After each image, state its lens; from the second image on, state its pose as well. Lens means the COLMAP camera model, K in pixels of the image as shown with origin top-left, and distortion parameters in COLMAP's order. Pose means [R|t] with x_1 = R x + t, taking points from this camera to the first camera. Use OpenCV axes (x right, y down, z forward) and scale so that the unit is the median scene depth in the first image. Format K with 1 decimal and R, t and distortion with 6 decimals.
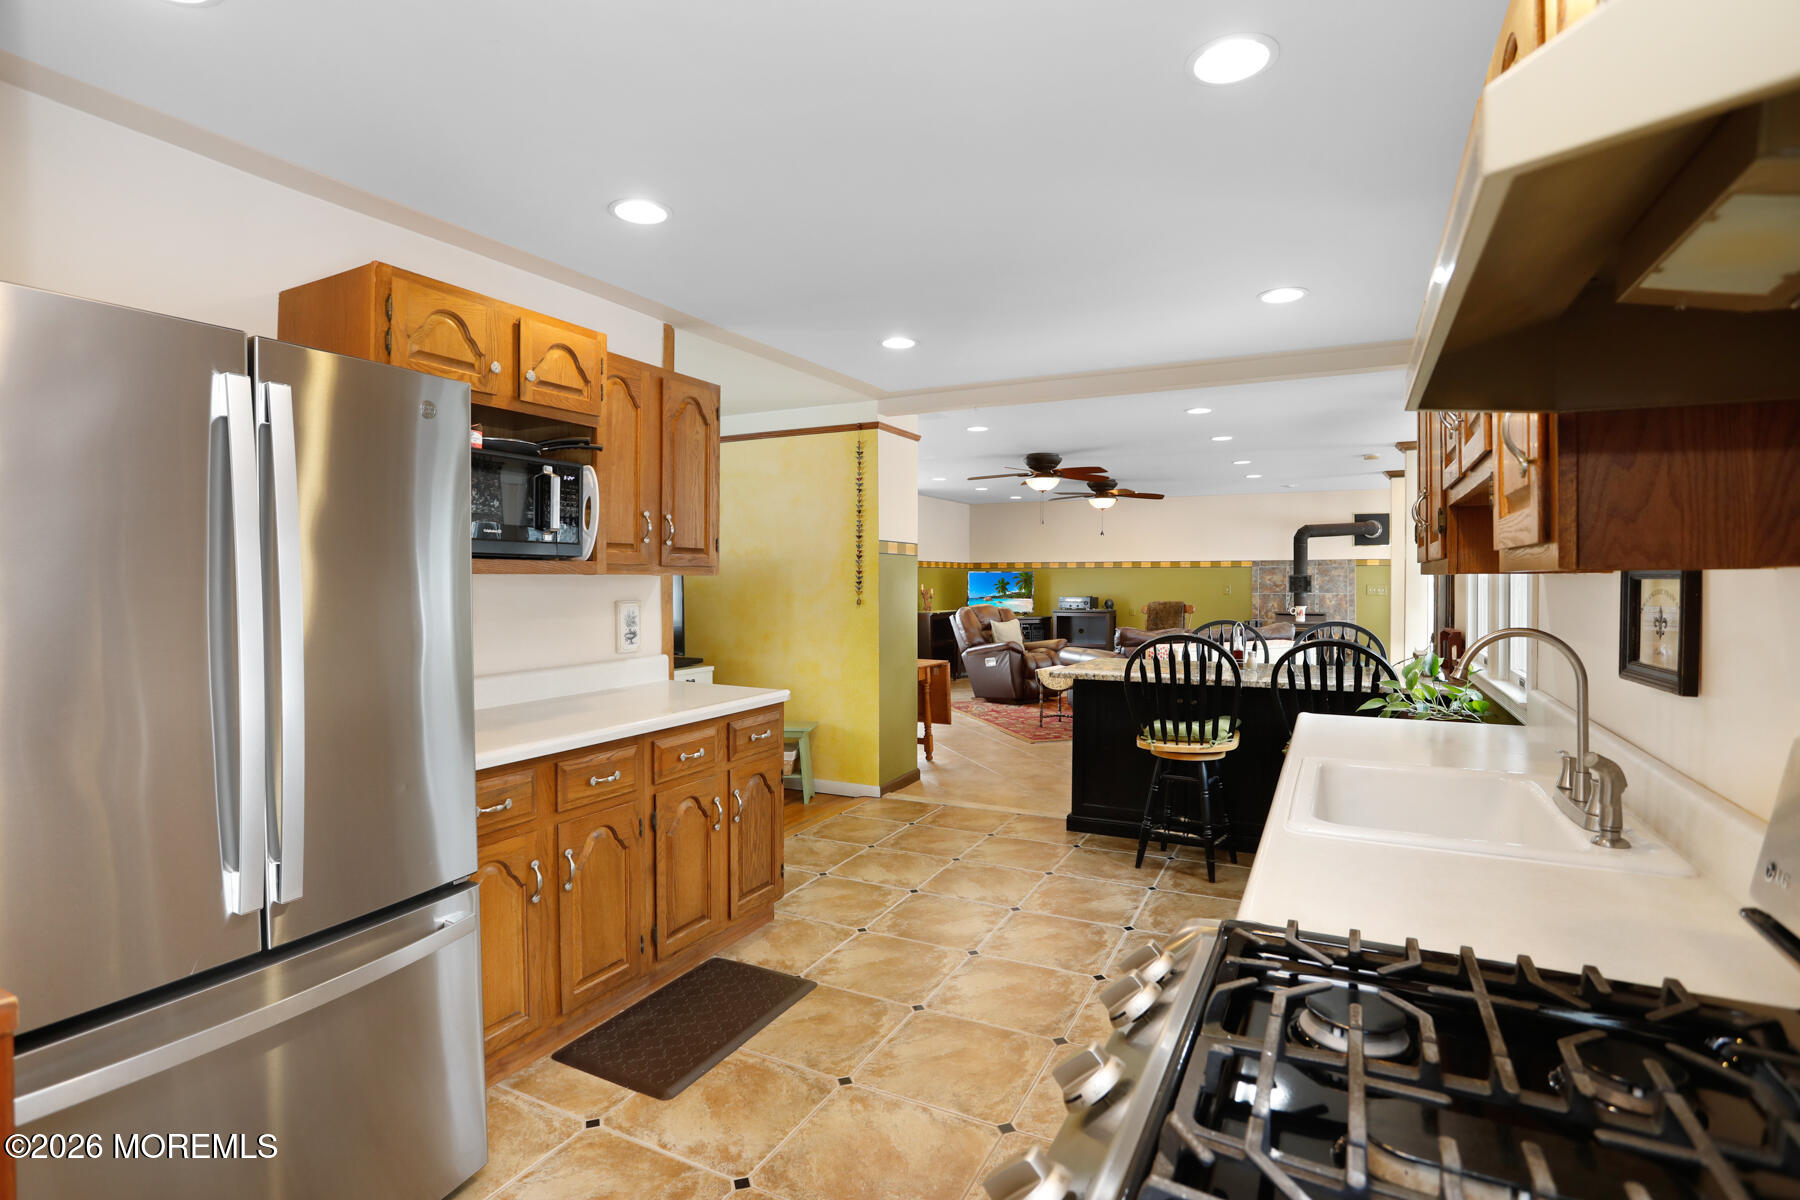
lens RADIAL K [[907.9, 0, 900.0], [0, 907.9, 600.0], [0, 0, 1]] dist [-0.084843, 0.044094]
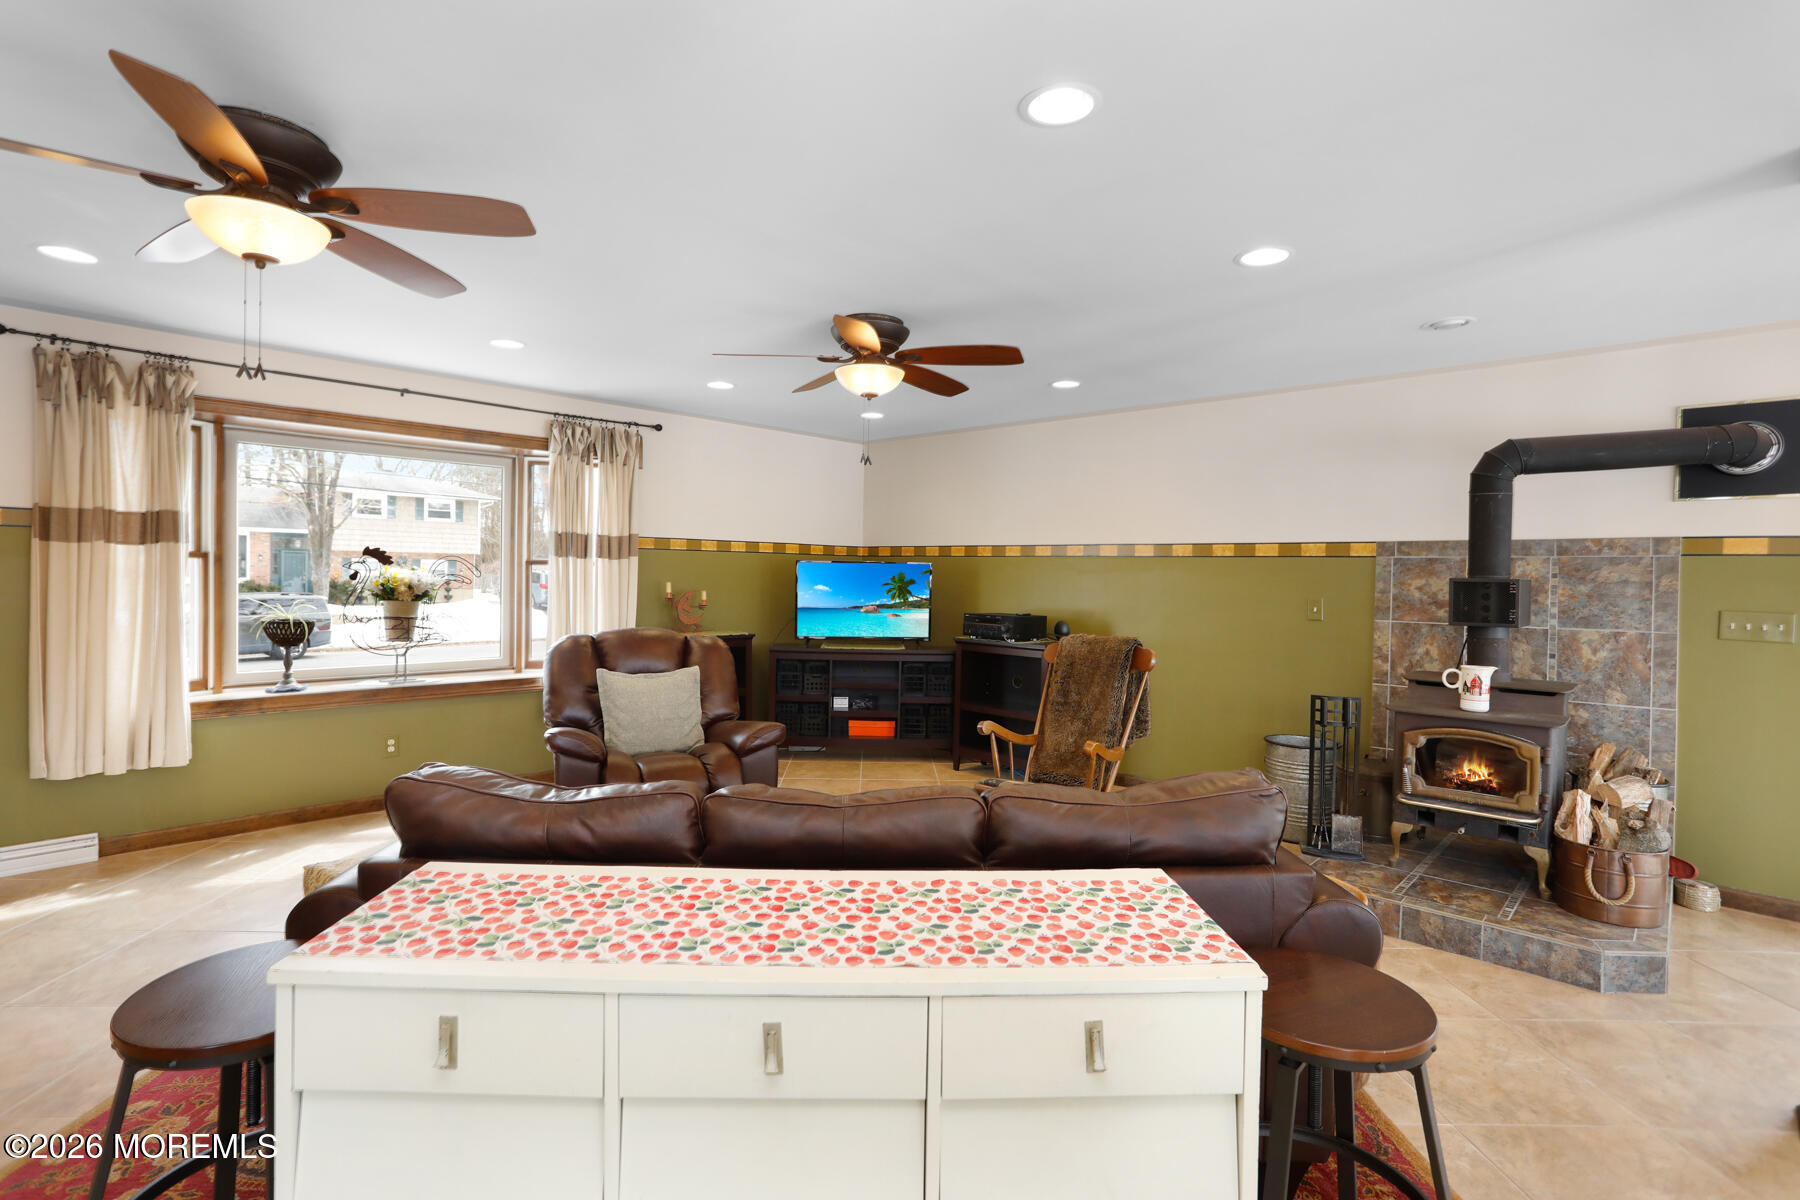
lens RADIAL K [[887.3, 0, 900.0], [0, 887.3, 600.0], [0, 0, 1]] dist [-0.001185, -0.000048]
pose [[0.957033, 0.025768, -0.288832, 1.294325], [-0.022712, 0.999645, 0.013927, -0.075974], [0.289089, -0.006768, 0.957278, 2.339266]]
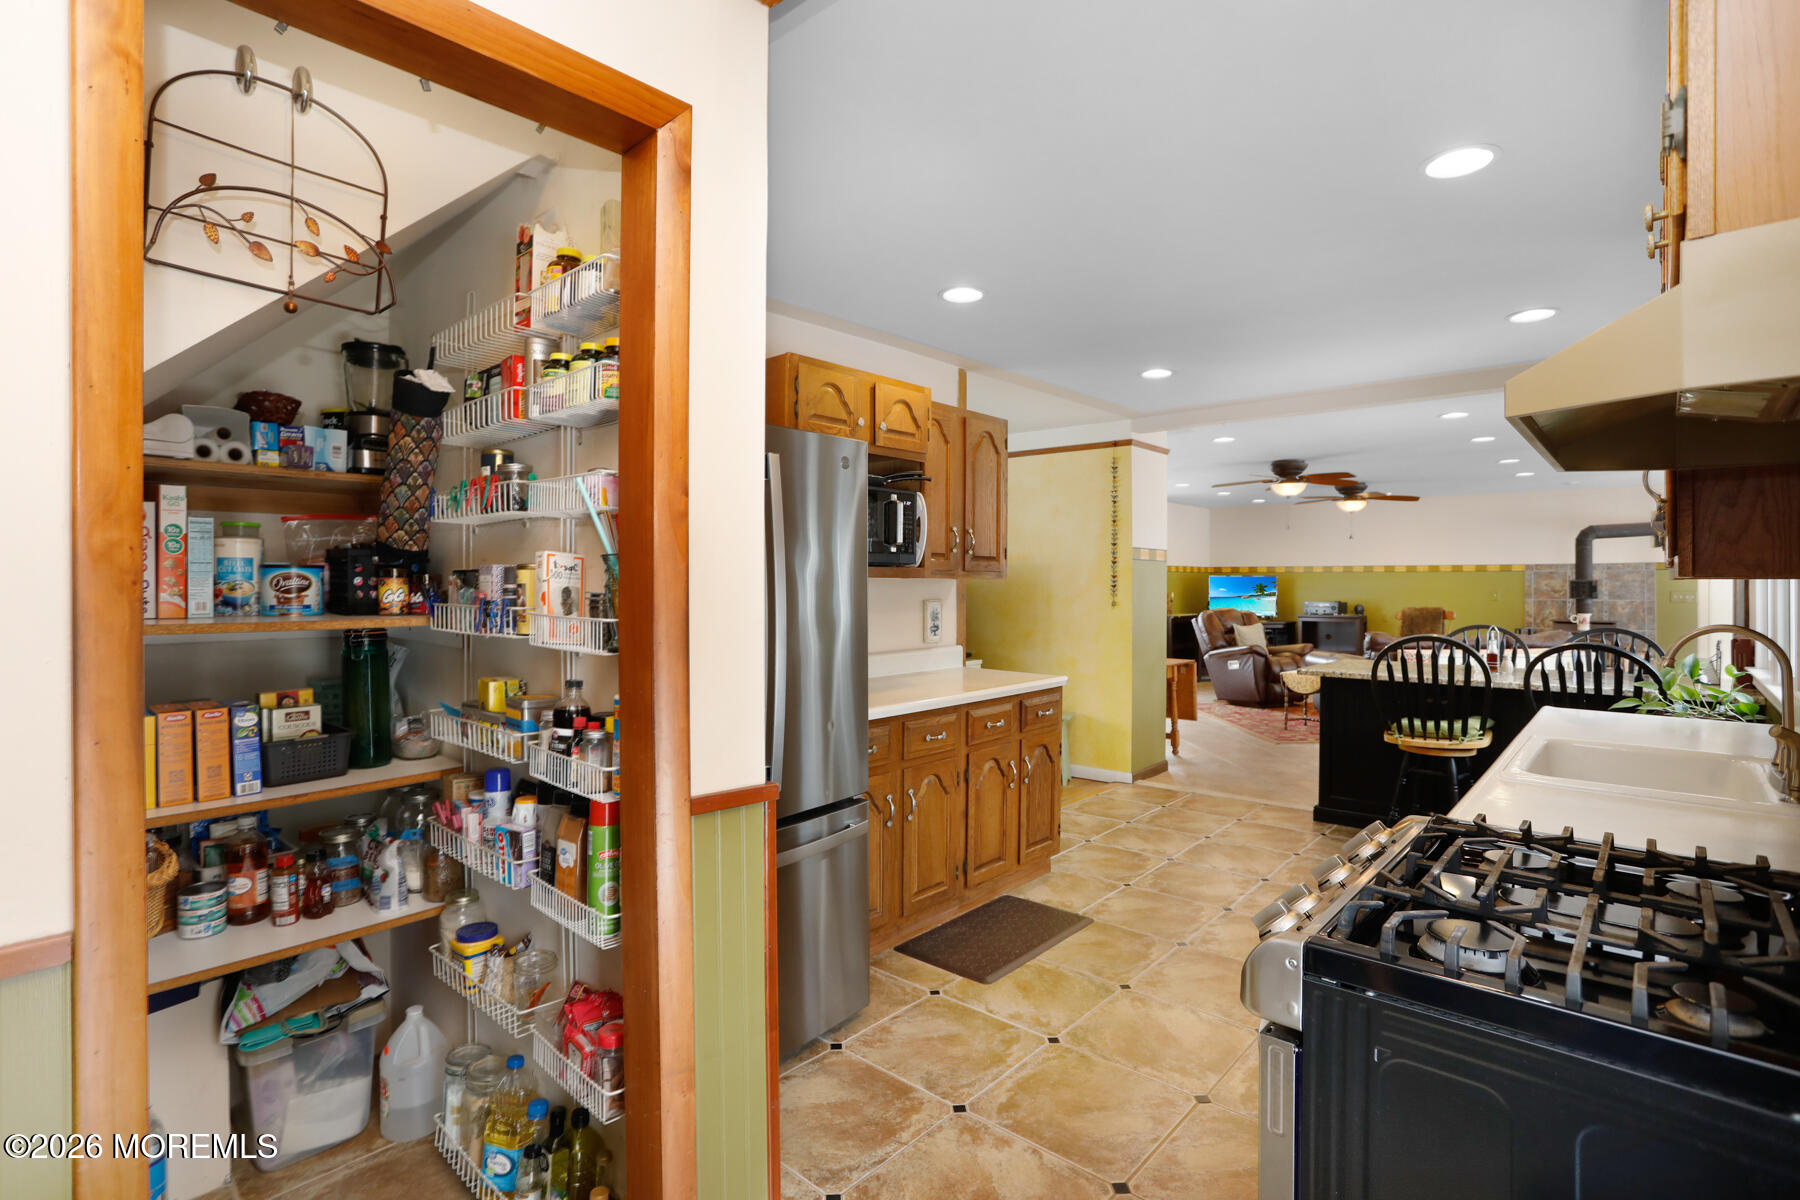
lens RADIAL K [[929.5, 0, 904.0], [0, 929.5, 584.3], [0, 0, 1]] dist [-0.084975, 0.055289]
pose [[0.972162, 0.004489, -0.234268, -0.047384], [-0.009418, 0.999757, -0.019926, 0.005541], [0.234122, 0.021578, 0.971968, -0.231459]]
